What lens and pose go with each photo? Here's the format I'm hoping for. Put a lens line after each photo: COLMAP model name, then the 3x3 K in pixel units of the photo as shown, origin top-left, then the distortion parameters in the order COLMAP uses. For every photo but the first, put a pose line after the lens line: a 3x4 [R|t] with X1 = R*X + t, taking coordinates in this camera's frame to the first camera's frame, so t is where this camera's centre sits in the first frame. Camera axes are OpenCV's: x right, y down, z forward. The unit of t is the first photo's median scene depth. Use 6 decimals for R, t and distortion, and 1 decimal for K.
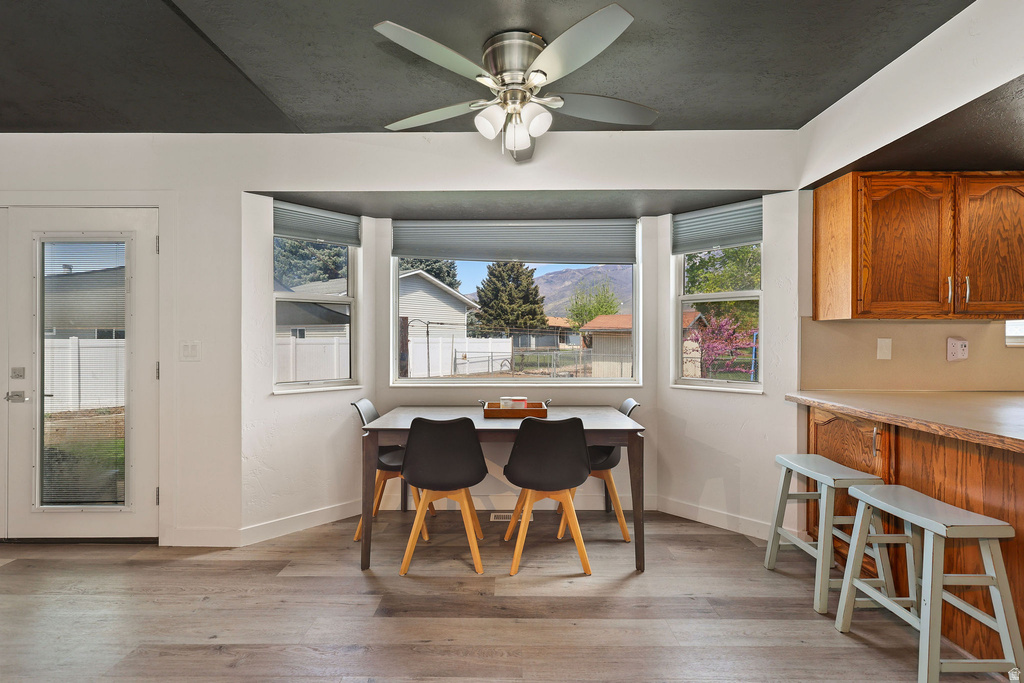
lens RADIAL K [[469.5, 0, 508.2], [0, 469.5, 340.2], [0, 0, 1]] dist [0.001120, 0.000081]
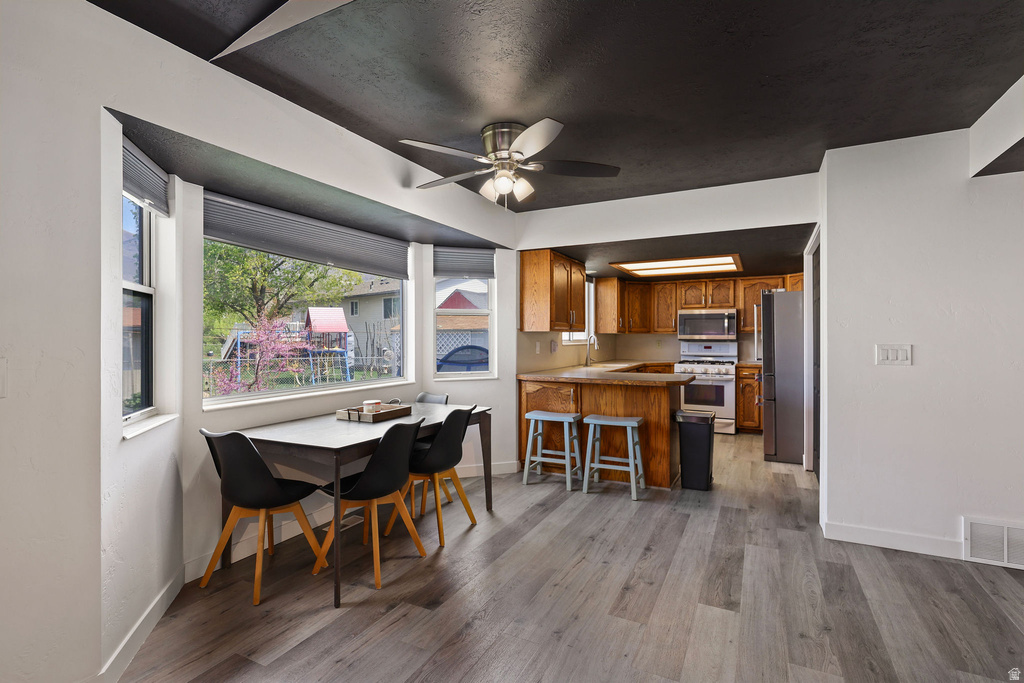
lens RADIAL K [[488.1, 0, 508.6], [0, 488.1, 339.1], [0, 0, 1]] dist [0.000690, -0.000424]
pose [[0.455709, -0.004216, 0.890119, -0.986986], [0.005276, 0.999984, 0.002035, -0.020280], [-0.890113, 0.003769, 0.455724, 0.287103]]
